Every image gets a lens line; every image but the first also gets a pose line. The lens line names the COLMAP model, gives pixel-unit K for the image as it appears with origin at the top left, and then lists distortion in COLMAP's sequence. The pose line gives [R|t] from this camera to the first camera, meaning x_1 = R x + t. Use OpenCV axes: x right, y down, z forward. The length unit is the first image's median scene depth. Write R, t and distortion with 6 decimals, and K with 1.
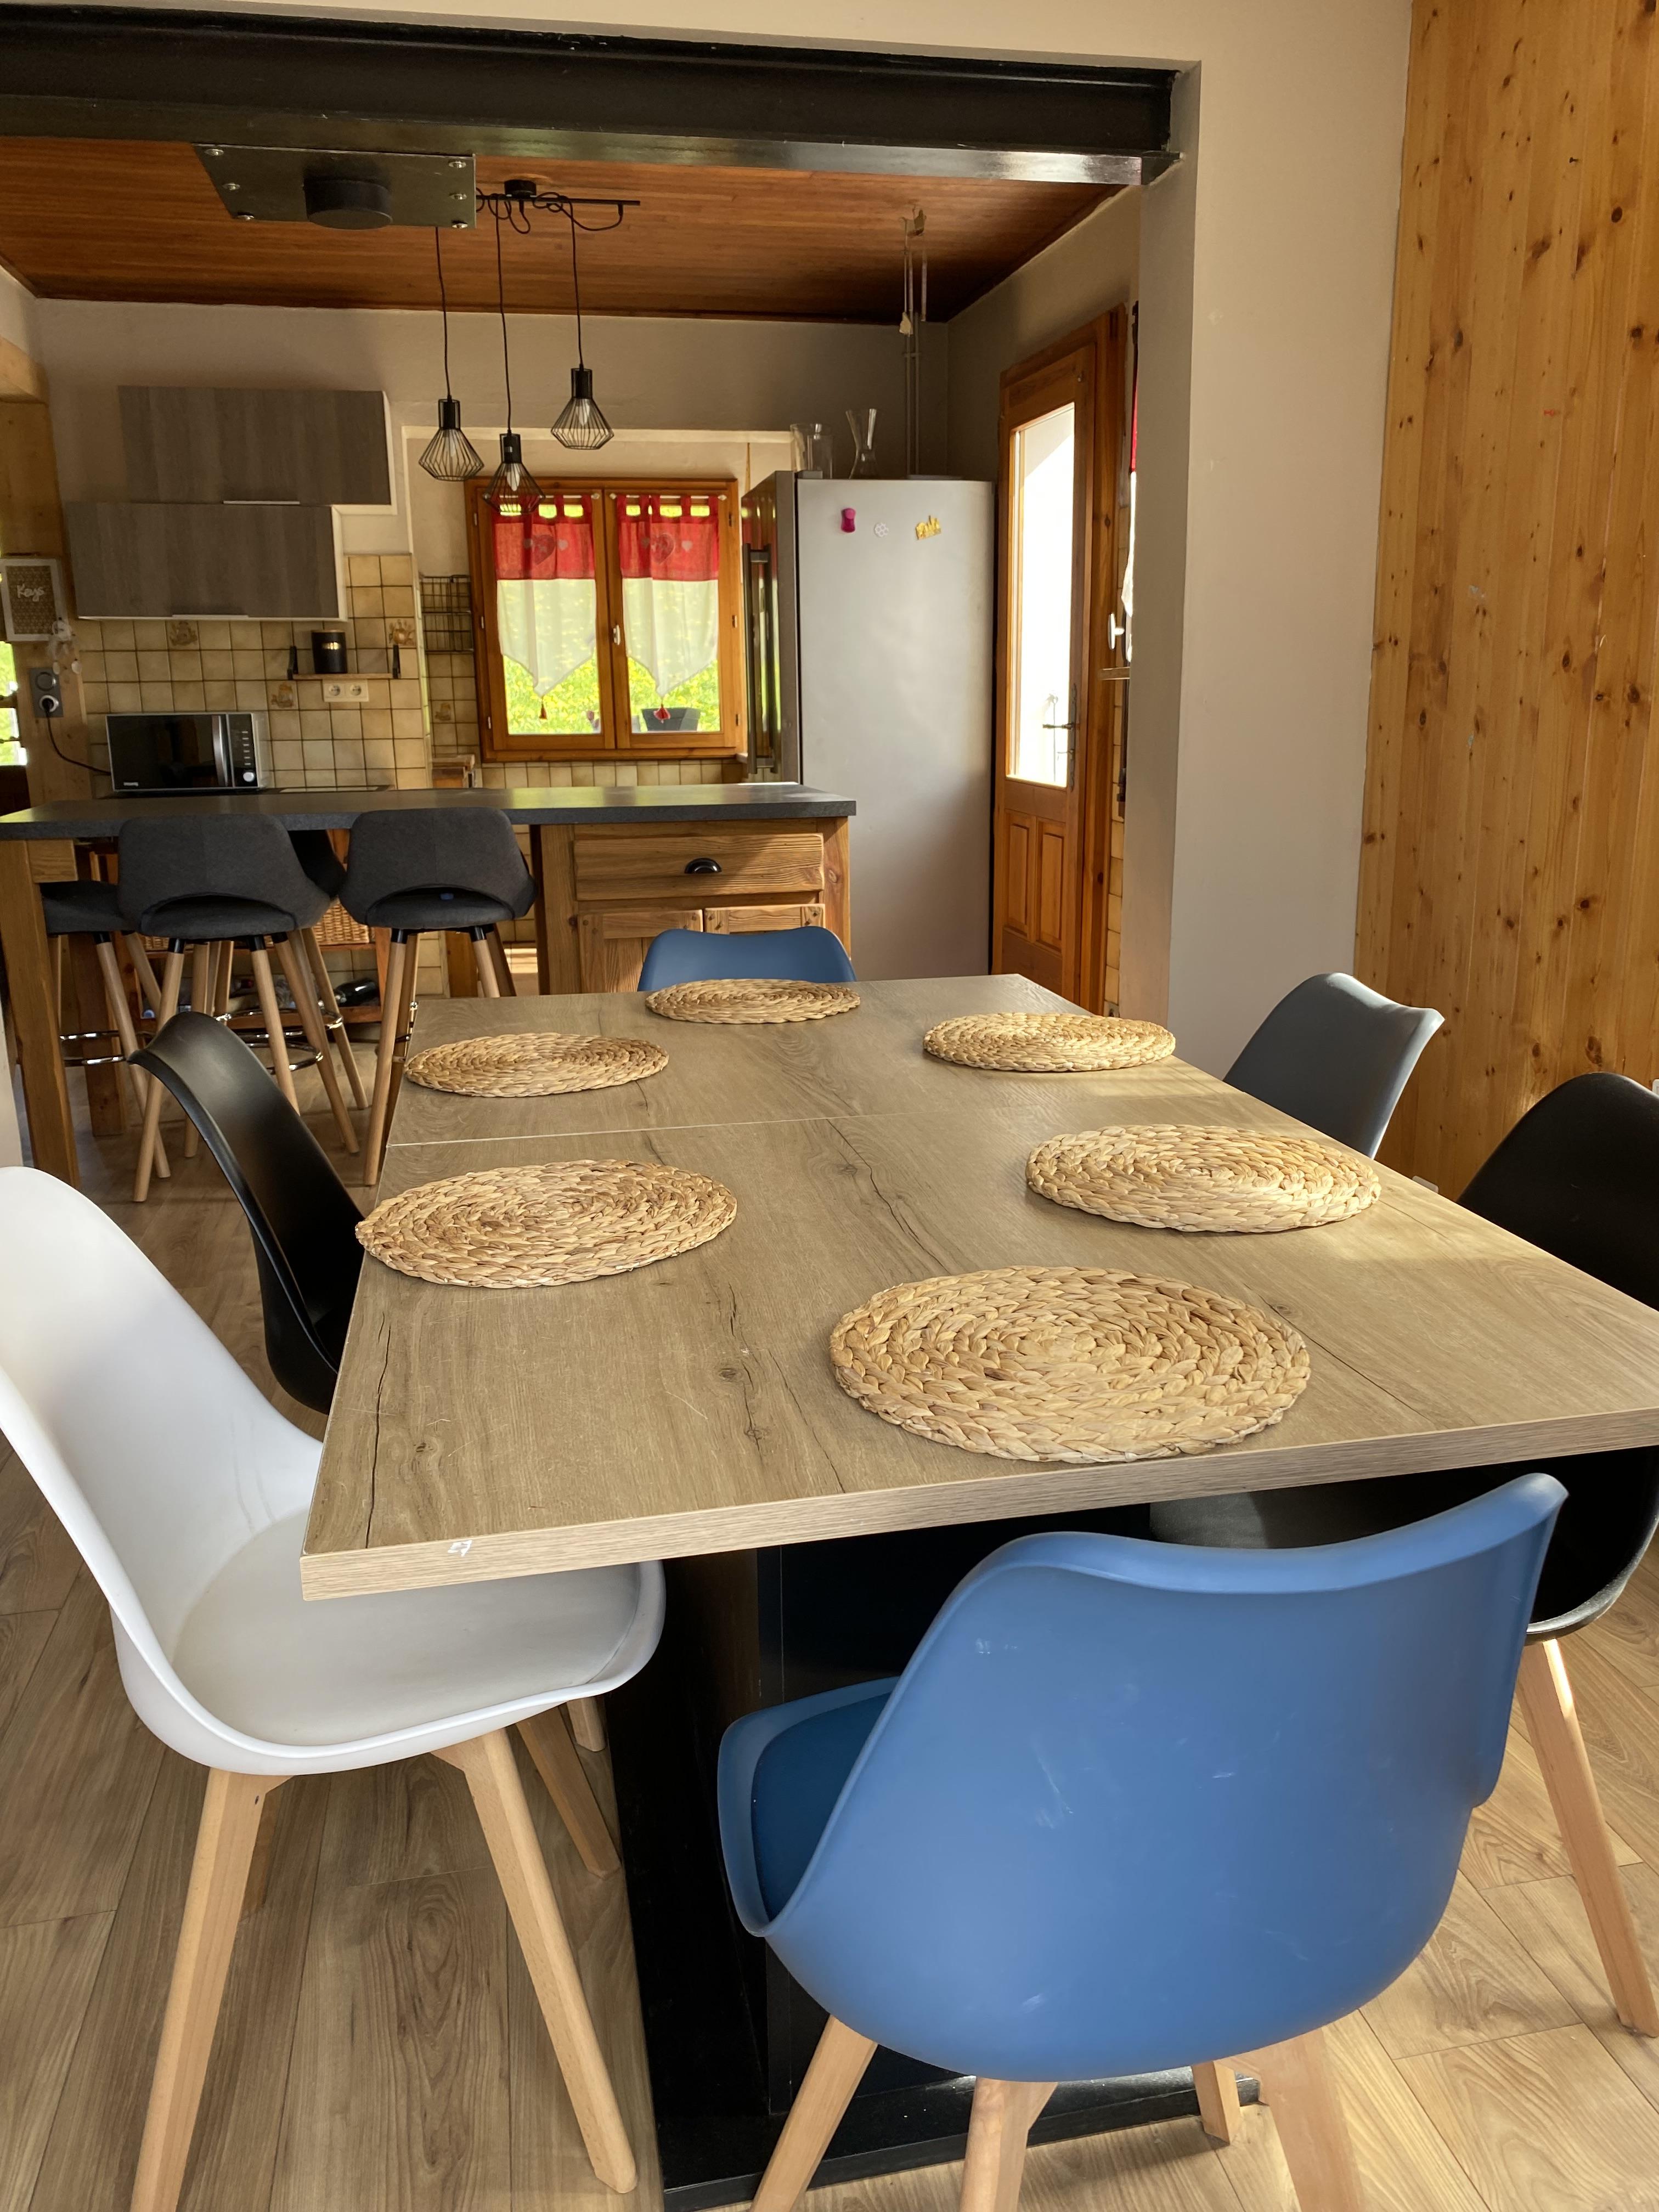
lens RADIAL K [[1664.6, 0, 849.9], [0, 1664.6, 1106.8], [0, 0, 1]] dist [0.011434, -0.047642]
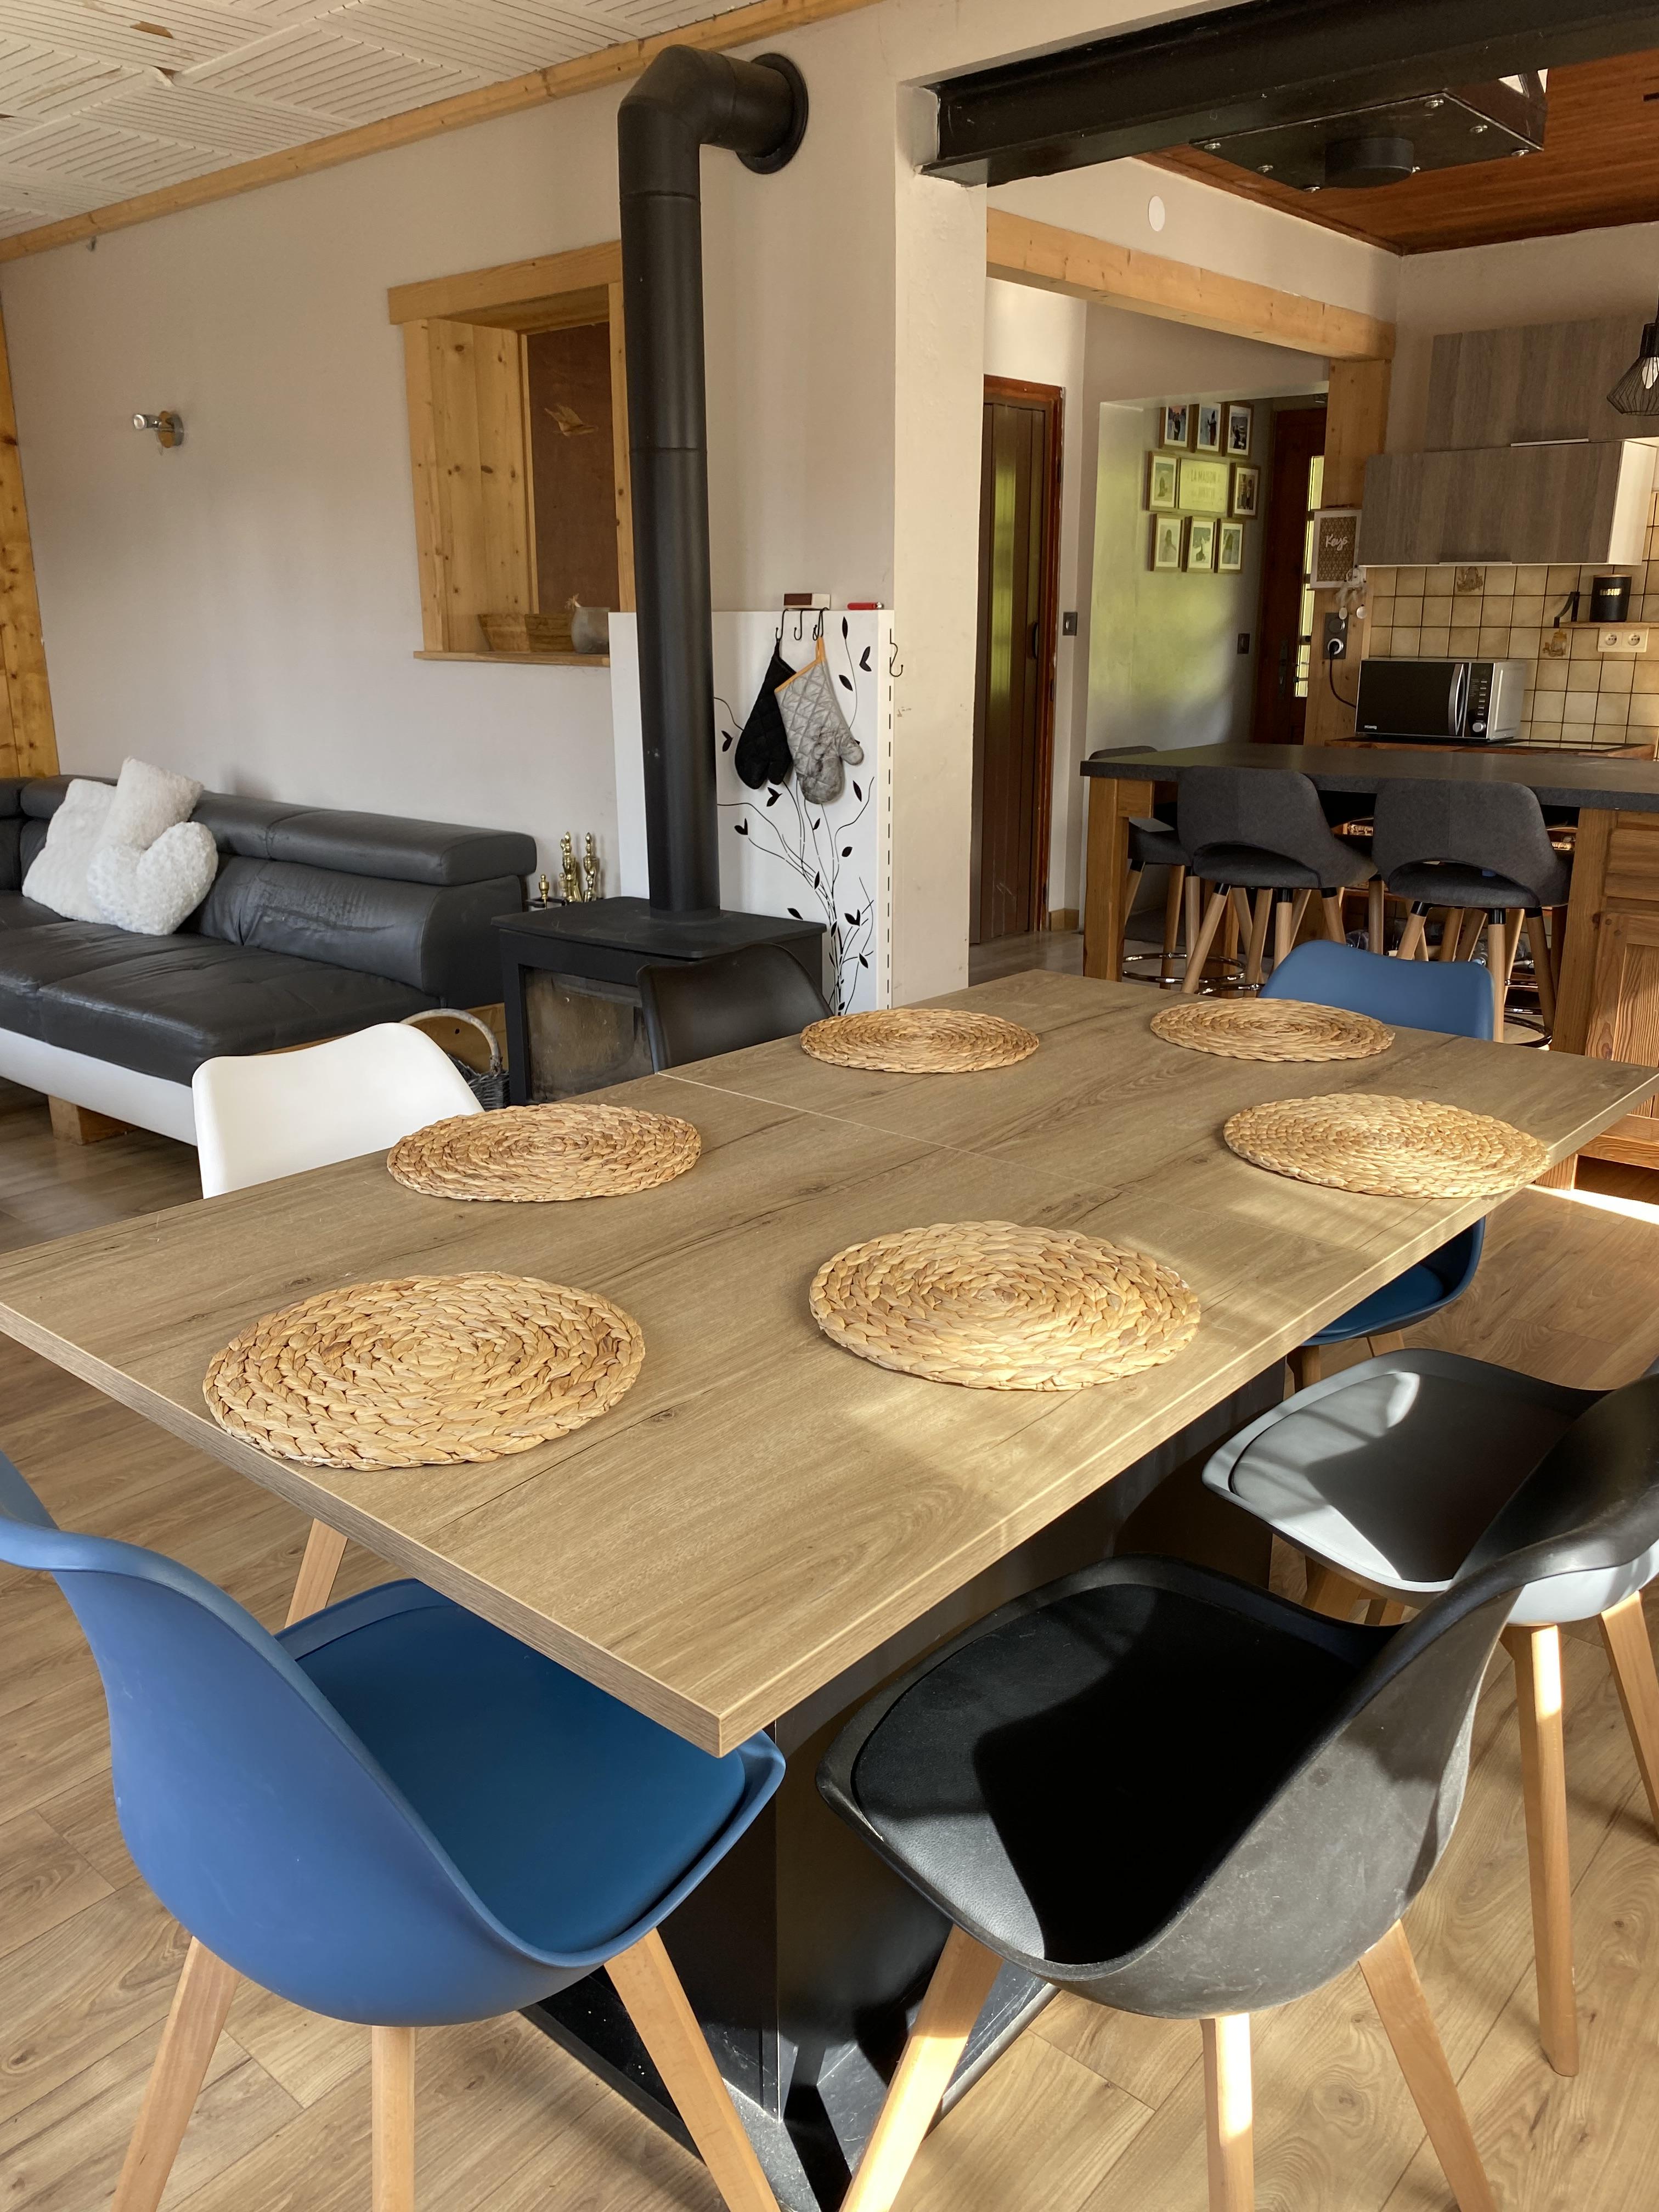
lens RADIAL K [[1664.6, 0, 849.9], [0, 1664.6, 1106.8], [0, 0, 1]] dist [0.011434, -0.047642]
pose [[0.602684, 0.233852, -0.762945, 0.293808], [-0.197067, 0.970099, 0.141675, -0.060640], [0.773263, 0.064966, 0.630748, 0.134827]]
